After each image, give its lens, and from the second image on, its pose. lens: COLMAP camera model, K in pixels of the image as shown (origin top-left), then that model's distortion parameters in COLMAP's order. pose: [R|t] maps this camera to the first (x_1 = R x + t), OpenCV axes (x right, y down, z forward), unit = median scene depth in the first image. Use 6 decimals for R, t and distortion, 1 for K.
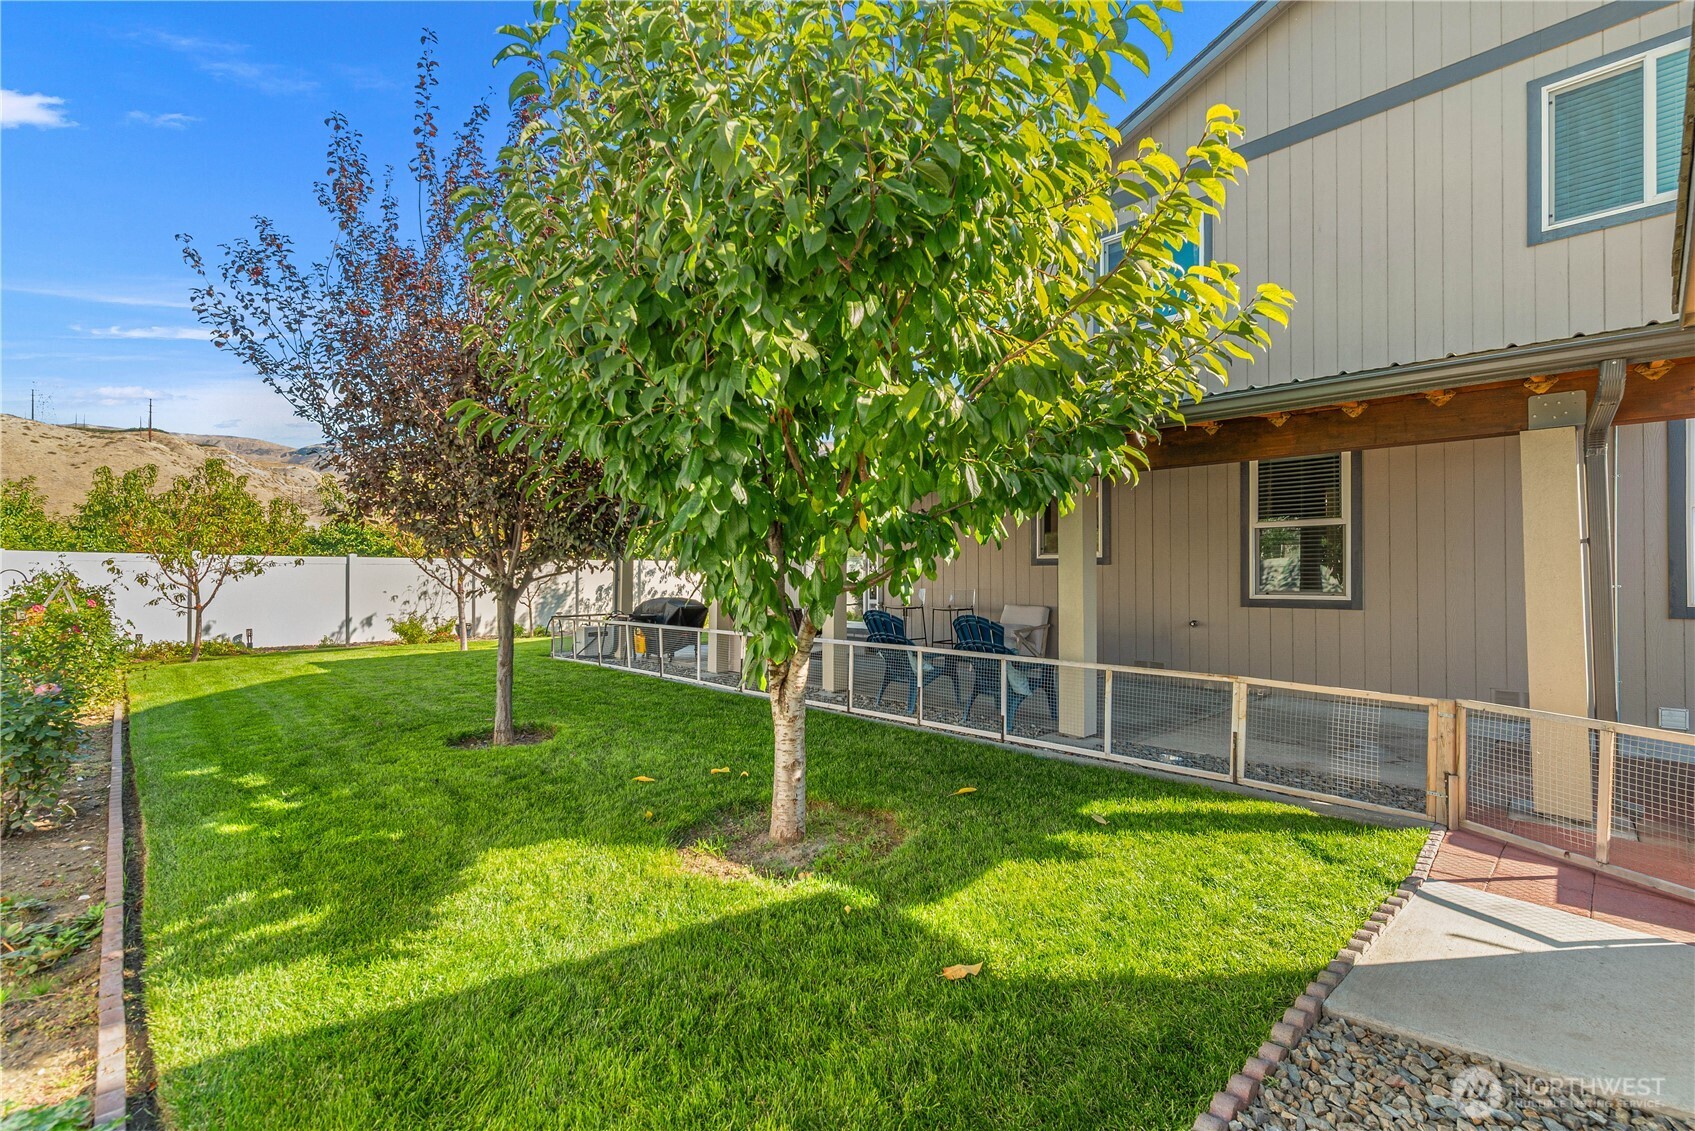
lens RADIAL K [[746.8, 0, 861.5], [0, 746.8, 559.6], [0, 0, 1]] dist [0.002340, 0.000289]
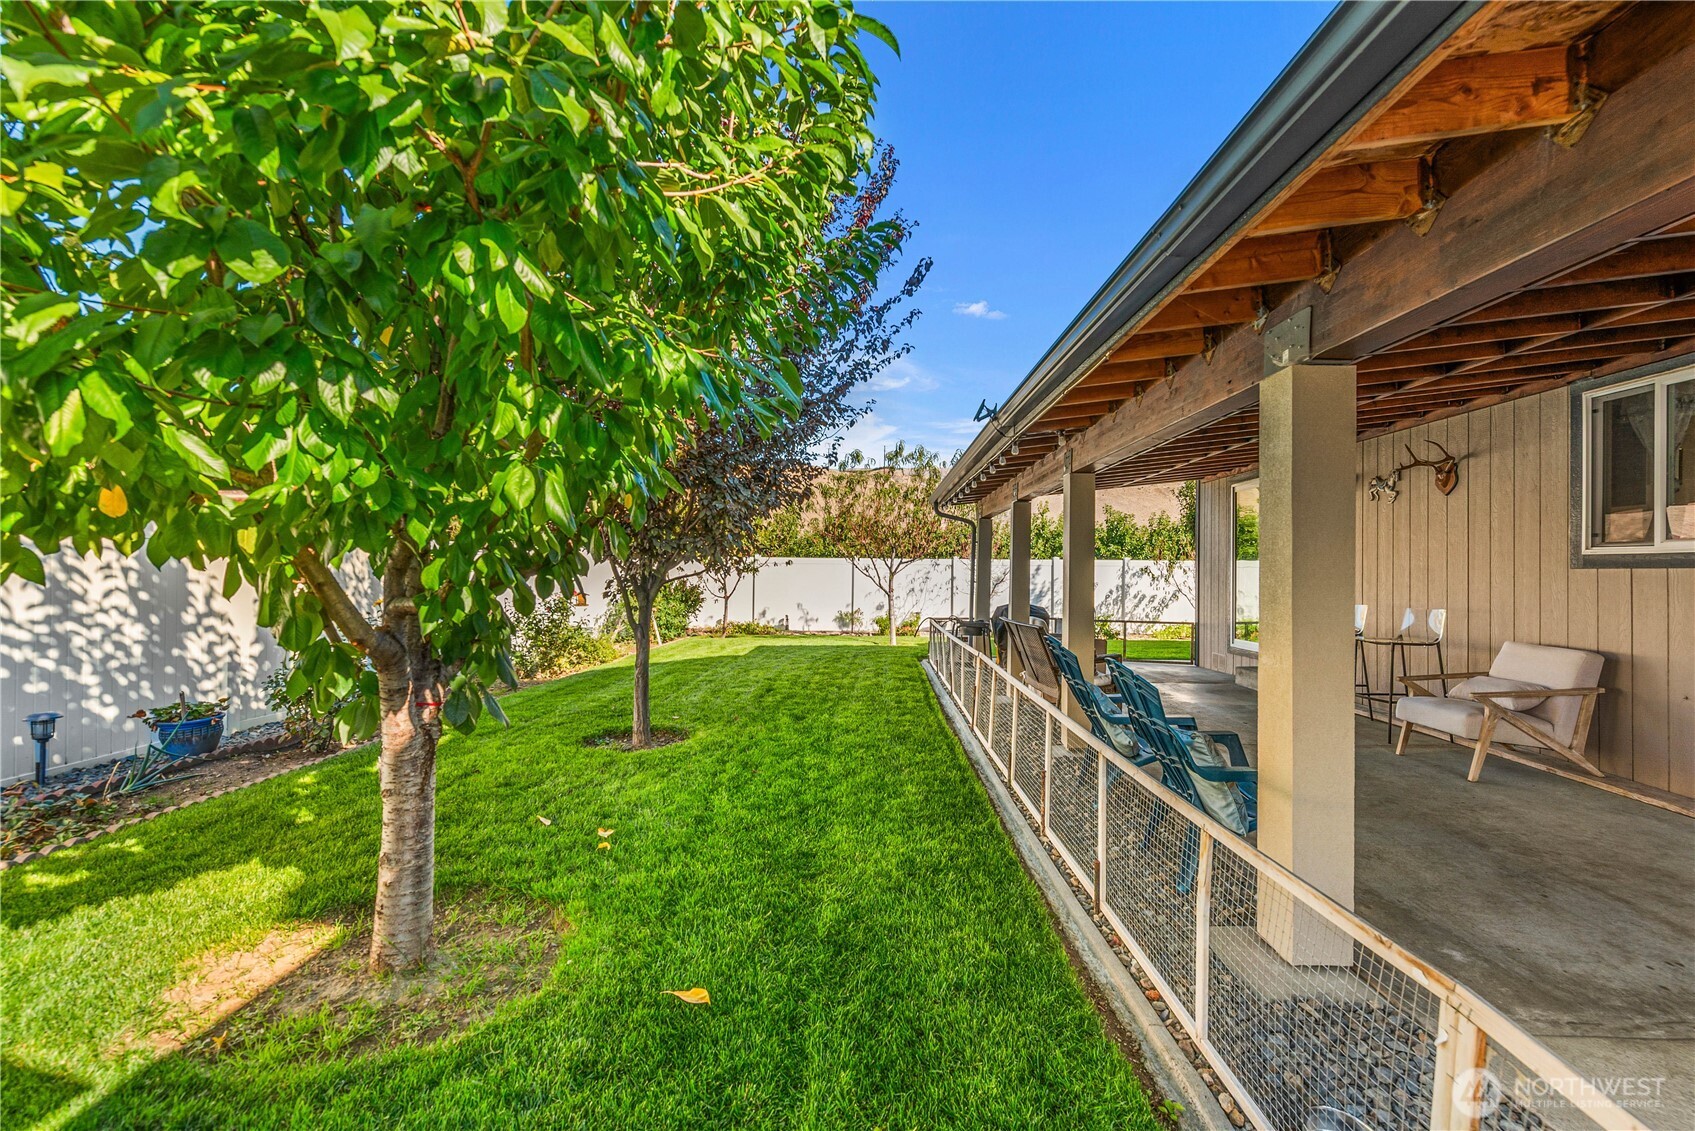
lens RADIAL K [[746.8, 0, 861.5], [0, 746.8, 559.6], [0, 0, 1]] dist [0.002340, 0.000289]
pose [[0.707450, -0.000833, -0.706763, 0.250226], [-0.000136, 0.999999, -0.001315, 0.002443], [0.706764, 0.001026, 0.707449, 0.302439]]
